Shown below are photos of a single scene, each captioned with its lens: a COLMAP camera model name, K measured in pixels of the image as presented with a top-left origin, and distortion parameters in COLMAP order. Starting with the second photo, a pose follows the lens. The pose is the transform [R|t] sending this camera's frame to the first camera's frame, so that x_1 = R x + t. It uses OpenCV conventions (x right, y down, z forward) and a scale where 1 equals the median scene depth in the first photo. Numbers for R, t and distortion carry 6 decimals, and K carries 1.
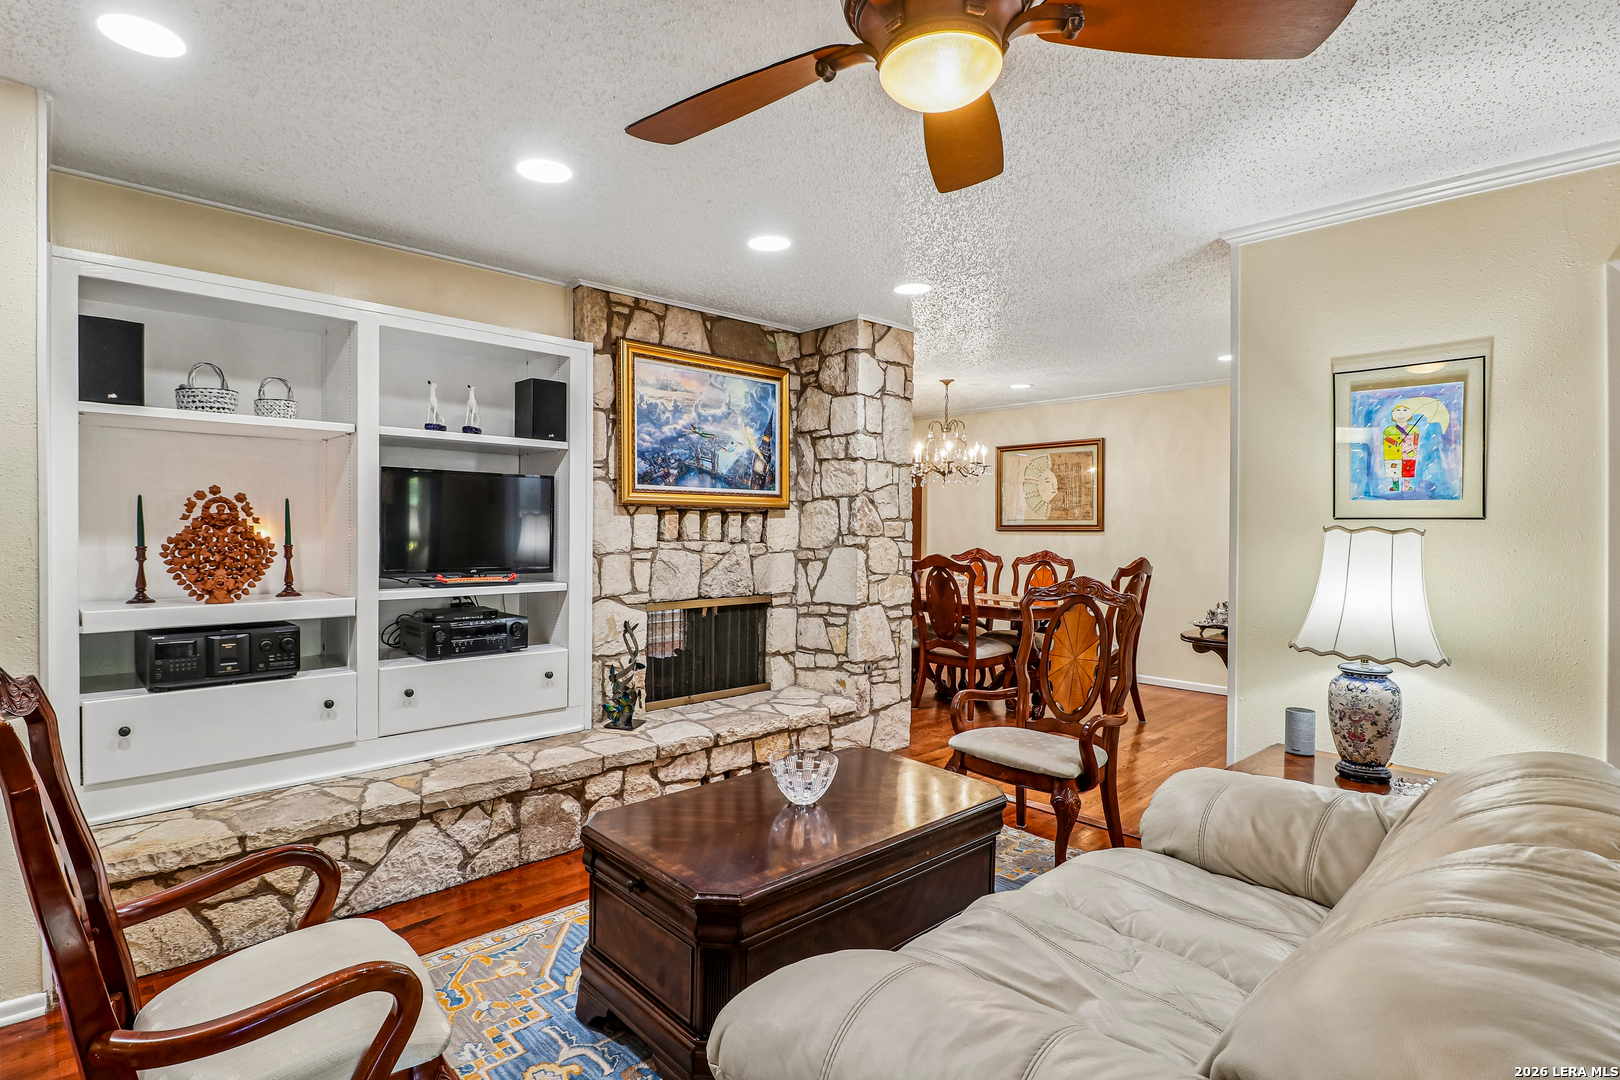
lens RADIAL K [[797.7, 0, 809.9], [0, 797.7, 529.0], [0, 0, 1]] dist [-0.001347, -0.000219]
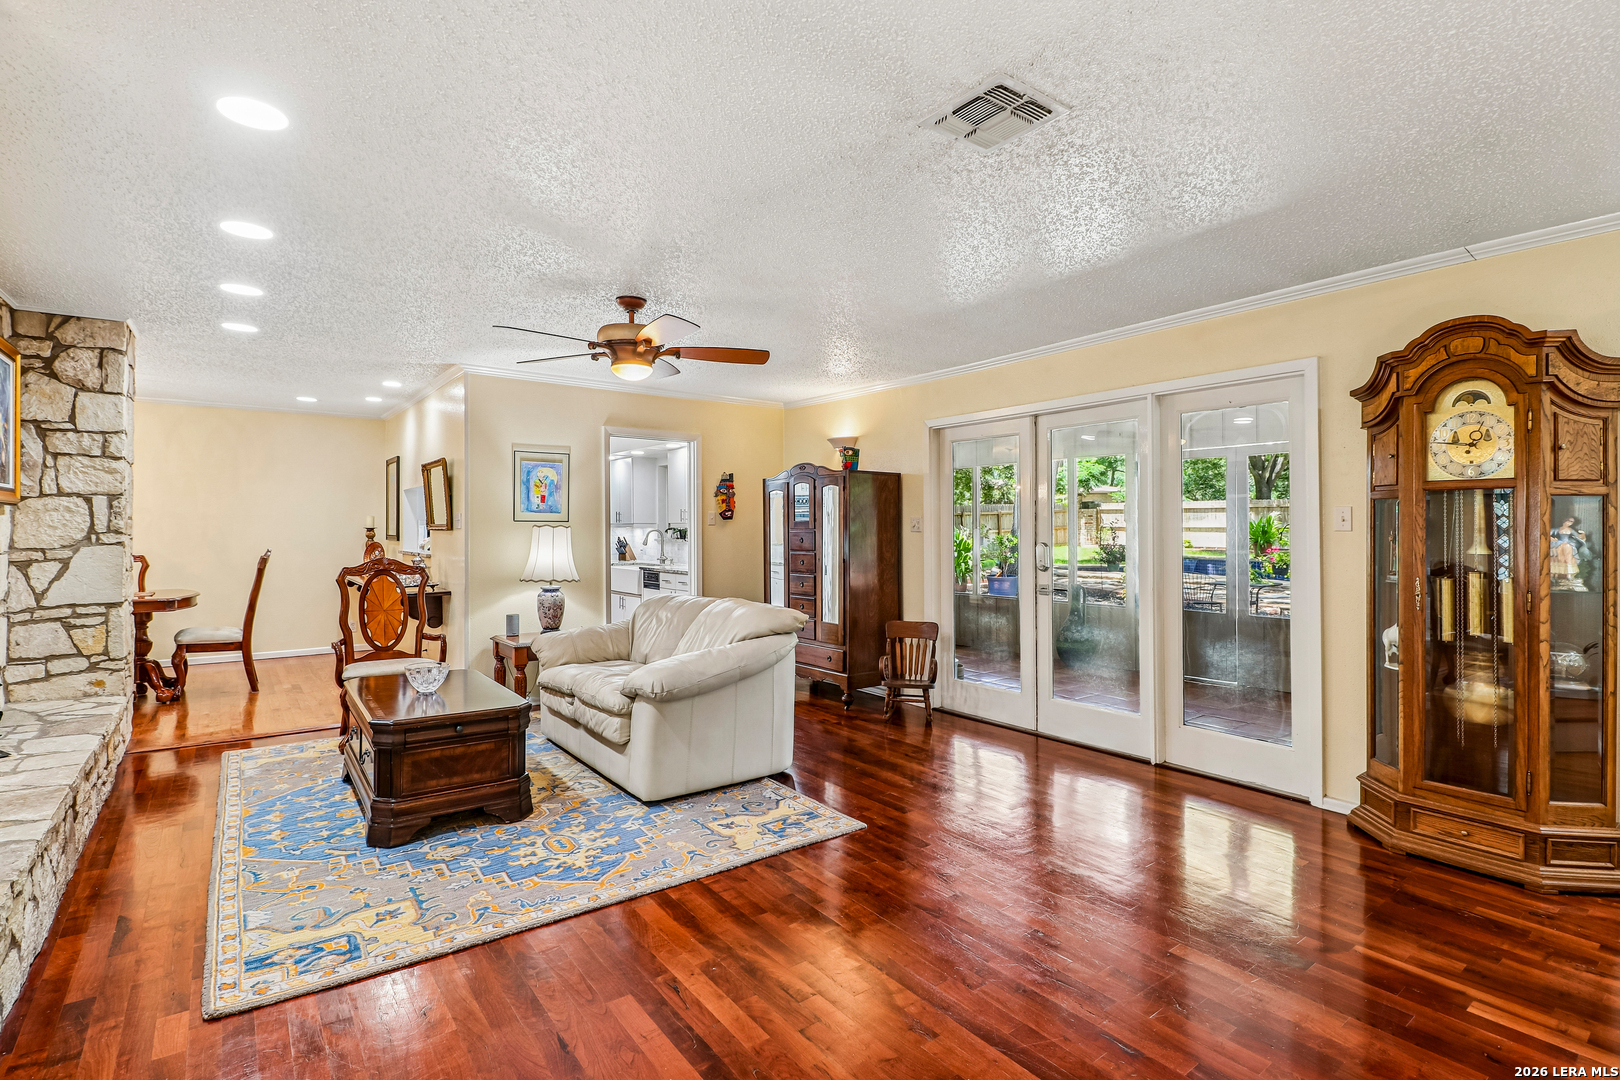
lens RADIAL K [[749.6, 0, 809.5], [0, 749.6, 532.8], [0, 0, 1]] dist [-0.017874, 0.000098]
pose [[0.094913, -0.008733, 0.995447, -0.775519], [0.004921, 0.999953, 0.008303, 0.003581], [-0.995473, 0.004111, 0.094951, 0.035524]]
